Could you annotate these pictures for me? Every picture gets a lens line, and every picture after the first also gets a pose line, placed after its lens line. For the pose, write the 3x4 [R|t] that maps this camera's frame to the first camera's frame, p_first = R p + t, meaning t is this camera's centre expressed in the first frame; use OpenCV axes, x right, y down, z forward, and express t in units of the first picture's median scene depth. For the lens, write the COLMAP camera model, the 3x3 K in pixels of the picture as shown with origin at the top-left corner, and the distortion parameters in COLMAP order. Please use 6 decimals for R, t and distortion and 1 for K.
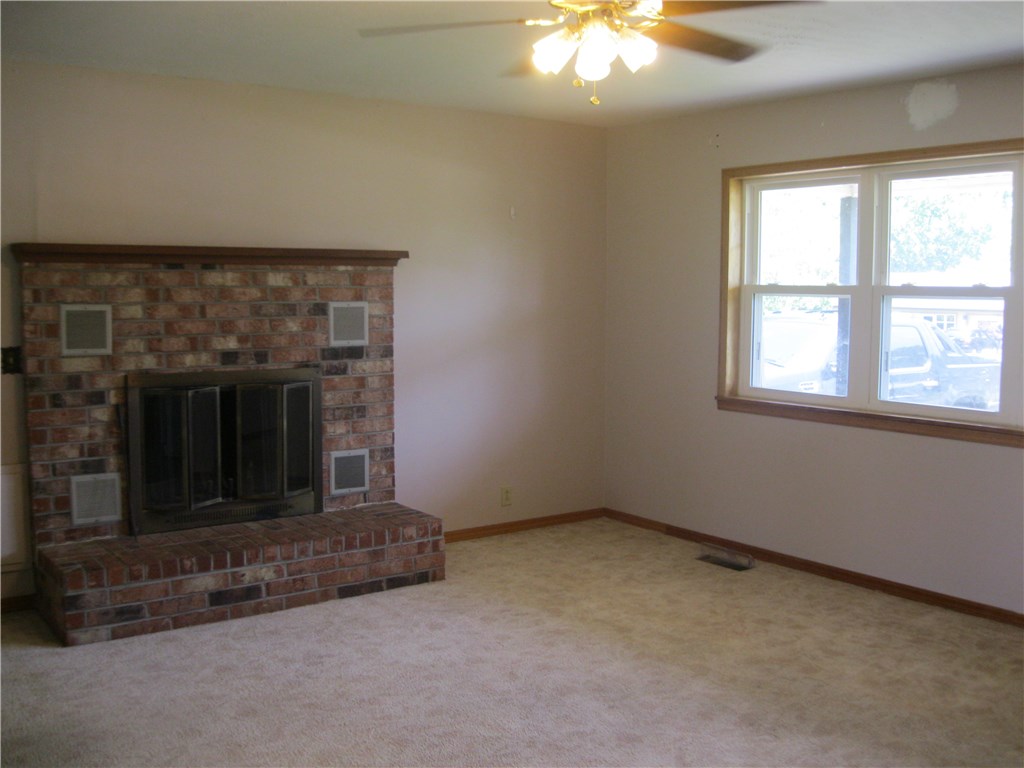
lens RADIAL K [[1033.6, 0, 550.5], [0, 1033.6, 384.6], [0, 0, 1]] dist [-0.104632, 0.000000]
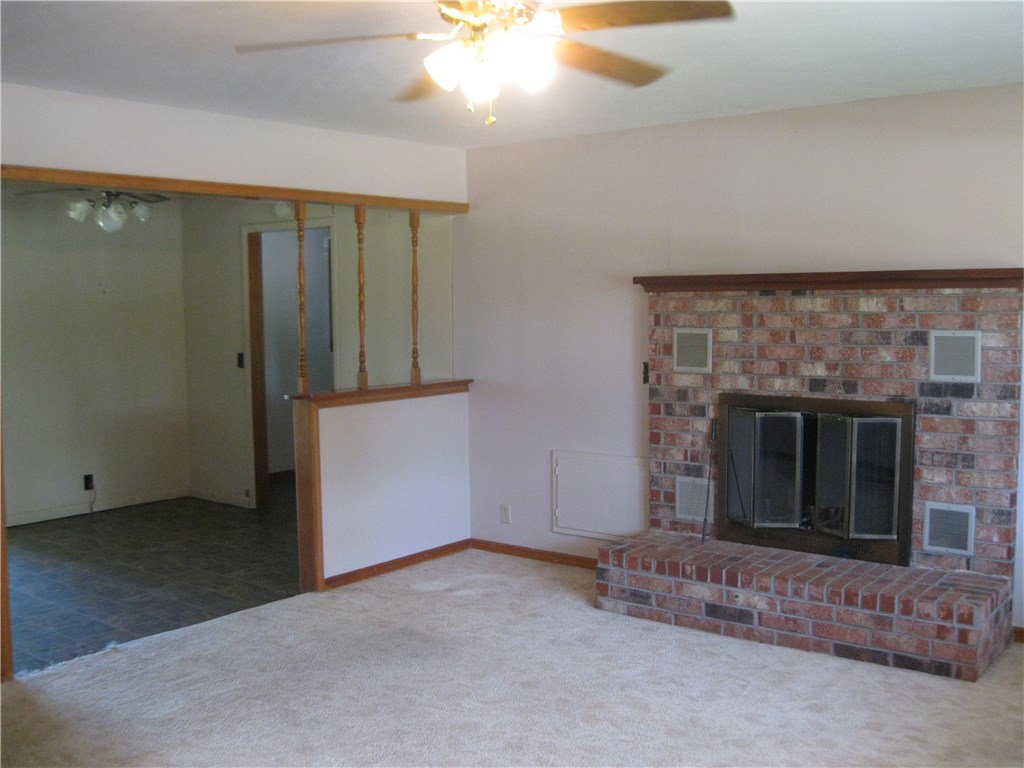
lens RADIAL K [[1033.6, 0, 513.9], [0, 1033.6, 378.5], [0, 0, 1]] dist [-0.104632, 0.000000]
pose [[0.254906, 0.056188, -0.965332, 0.584084], [-0.082603, 0.995926, 0.036157, -0.045543], [0.963431, 0.070522, 0.258509, 0.482196]]
